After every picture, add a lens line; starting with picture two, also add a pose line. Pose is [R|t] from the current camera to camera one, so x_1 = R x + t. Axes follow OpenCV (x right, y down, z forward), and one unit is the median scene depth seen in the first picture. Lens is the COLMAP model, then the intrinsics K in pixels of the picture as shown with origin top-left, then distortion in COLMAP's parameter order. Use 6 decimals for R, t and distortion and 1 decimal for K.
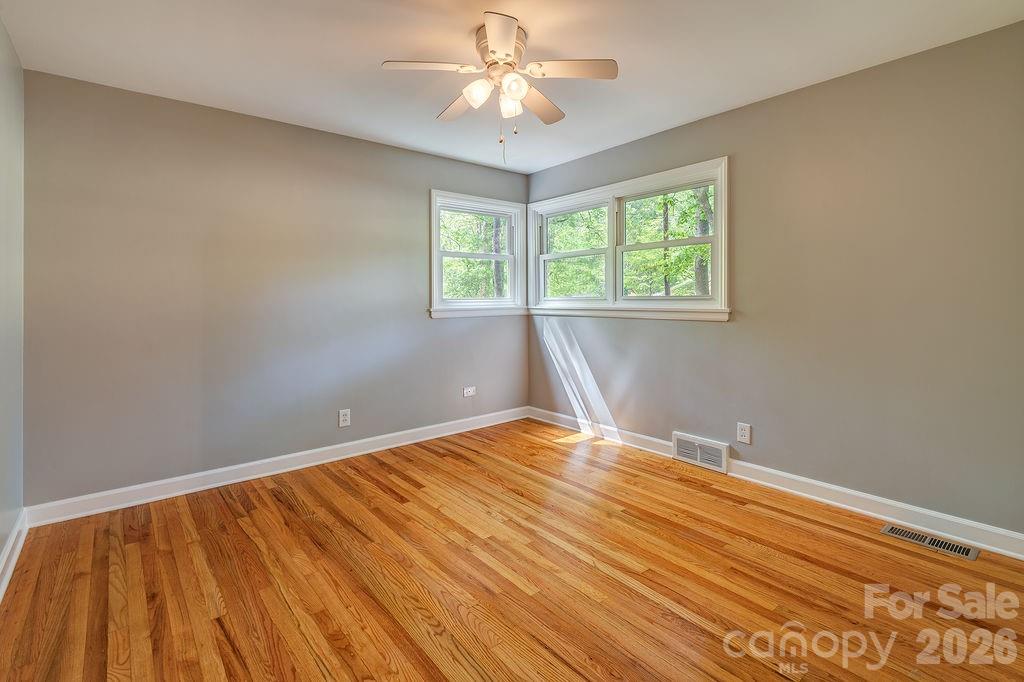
lens RADIAL K [[483.5, 0, 523.3], [0, 483.5, 283.3], [0, 0, 1]] dist [0.018008, -0.000433]
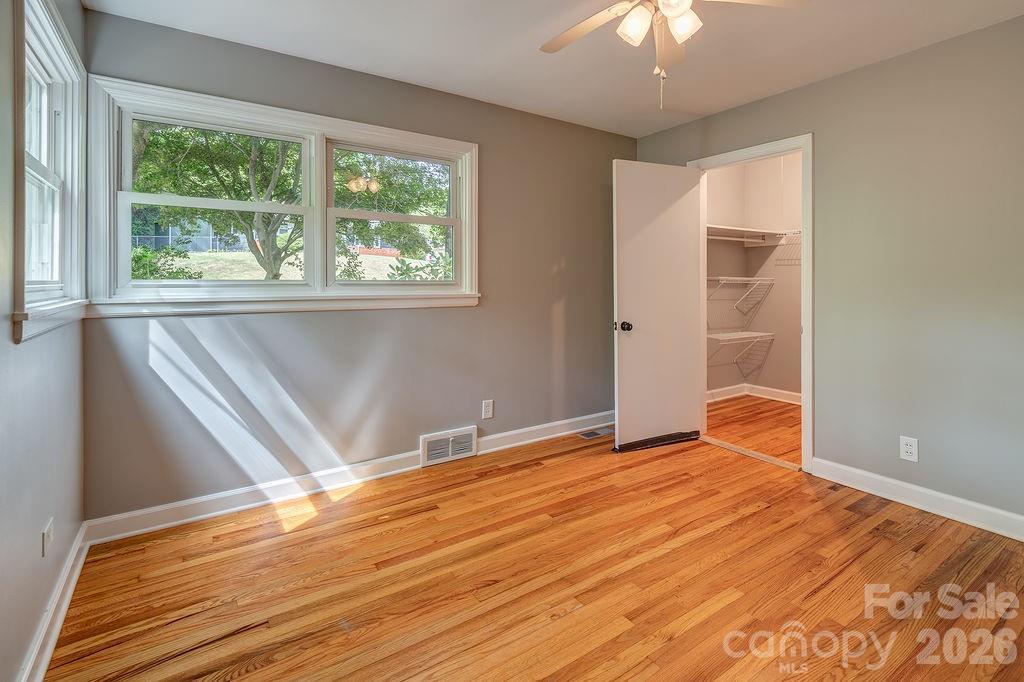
lens RADIAL K [[483.5, 0, 523.3], [0, 483.5, 283.3], [0, 0, 1]] dist [0.018008, -0.000433]
pose [[0.093861, 0.002173, 0.995583, -0.585366], [-0.036901, 0.999318, 0.001298, 0.025017], [-0.994901, -0.036860, 0.093877, 0.808397]]
